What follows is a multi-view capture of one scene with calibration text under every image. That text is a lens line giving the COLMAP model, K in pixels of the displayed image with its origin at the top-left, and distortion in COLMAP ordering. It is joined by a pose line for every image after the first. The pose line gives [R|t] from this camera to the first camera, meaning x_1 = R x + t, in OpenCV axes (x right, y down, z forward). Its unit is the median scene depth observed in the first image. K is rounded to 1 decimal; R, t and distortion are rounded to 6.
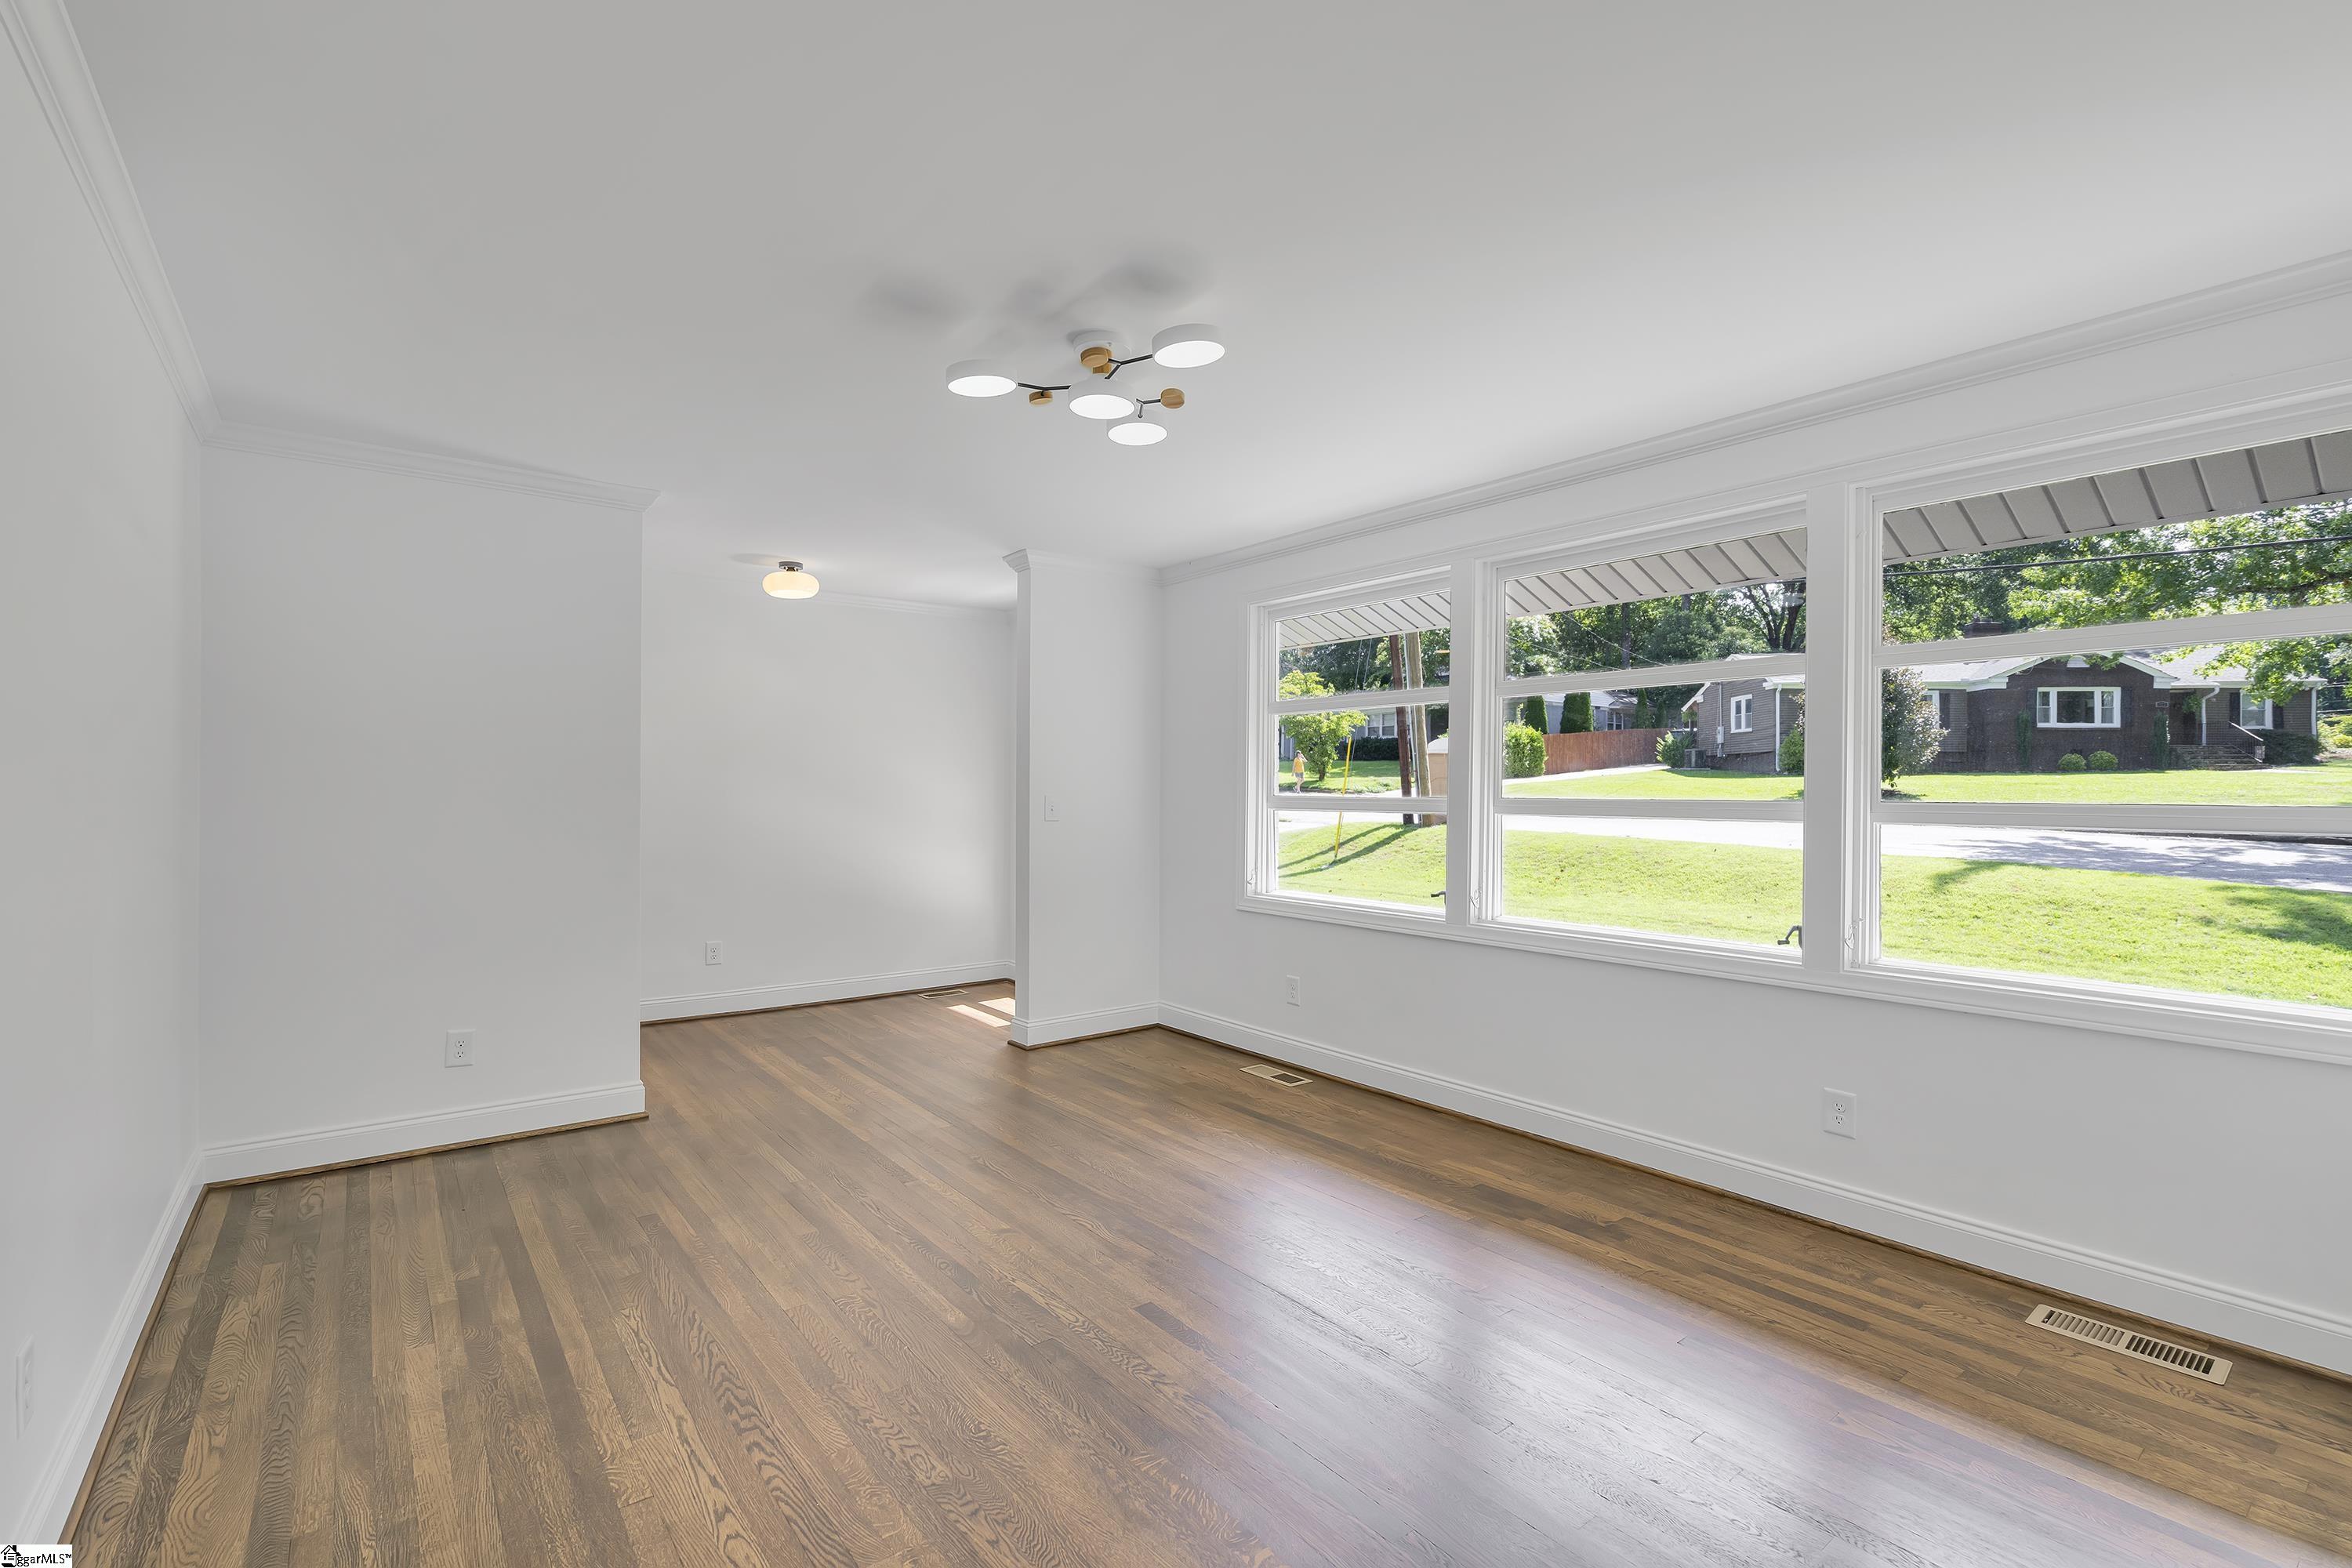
lens RADIAL K [[1051.2, 0, 1172.5], [0, 1051.2, 785.7], [0, 0, 1]] dist [0.000053, -0.000285]
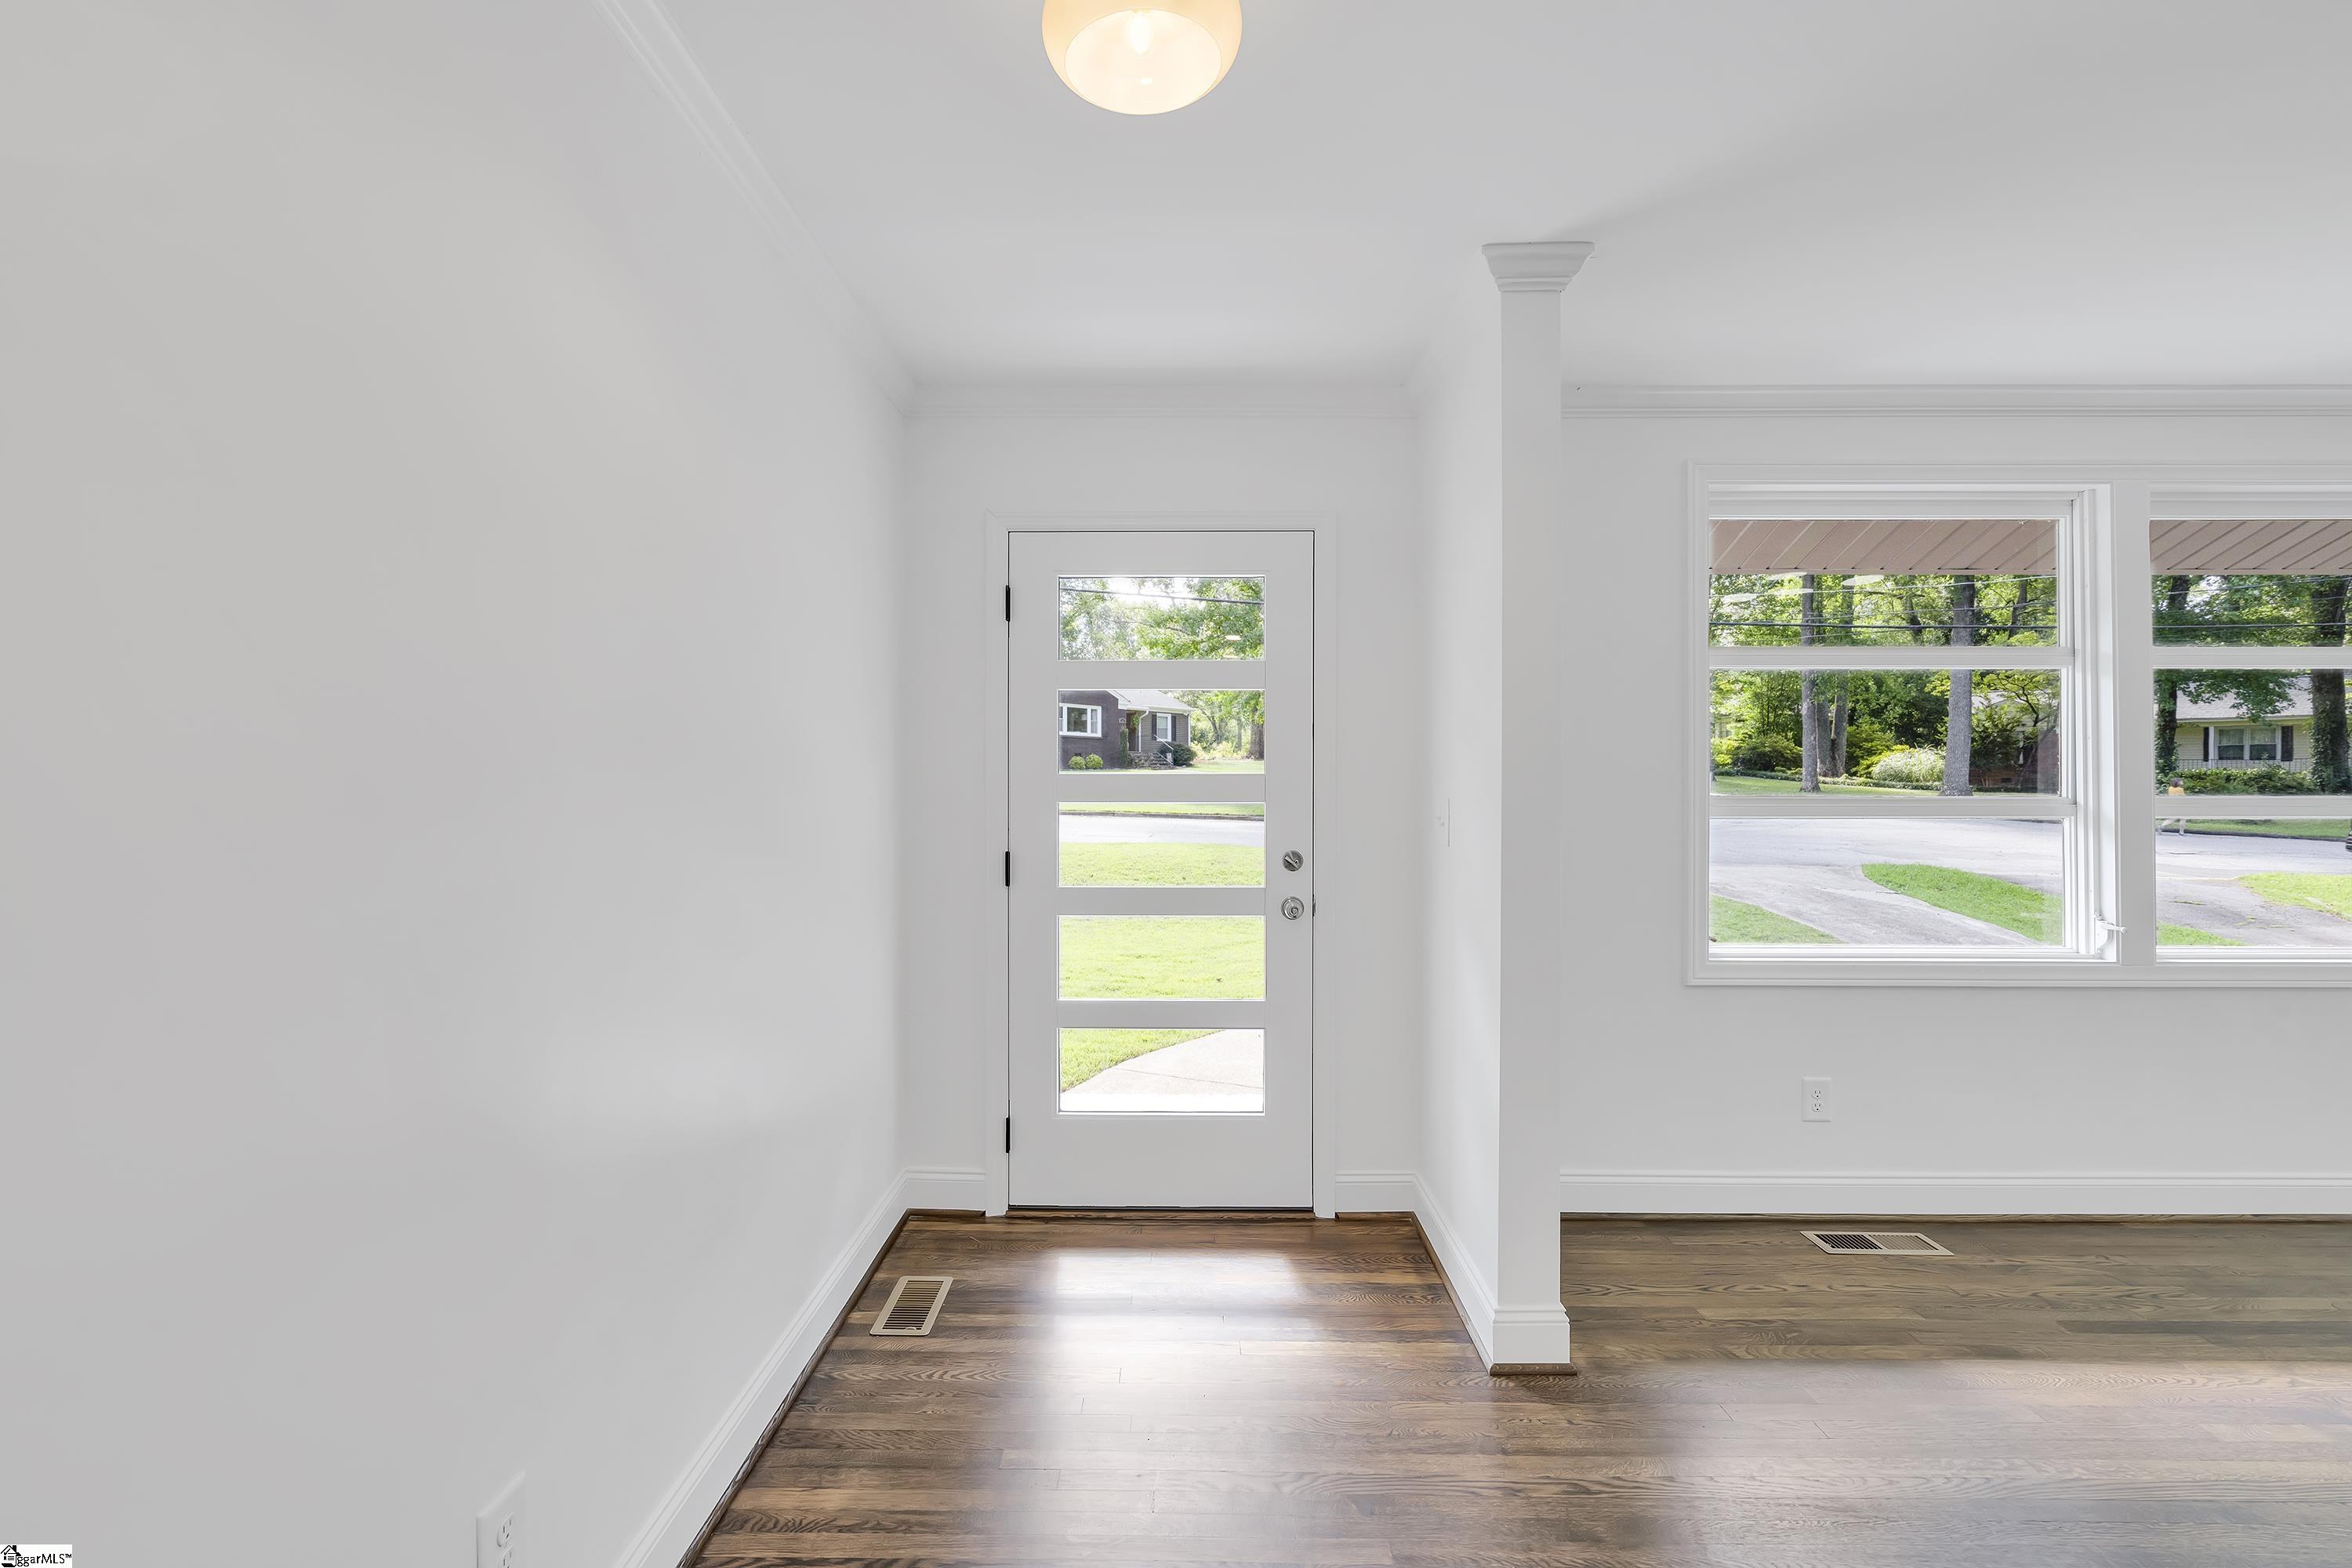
lens RADIAL K [[1051.2, 0, 1172.5], [0, 1051.2, 785.7], [0, 0, 1]] dist [0.000053, -0.000285]
pose [[0.626809, -0.004158, 0.779162, -0.185999], [0.001147, 0.999990, 0.004413, 0.000795], [-0.779172, -0.001873, 0.626808, 0.270576]]
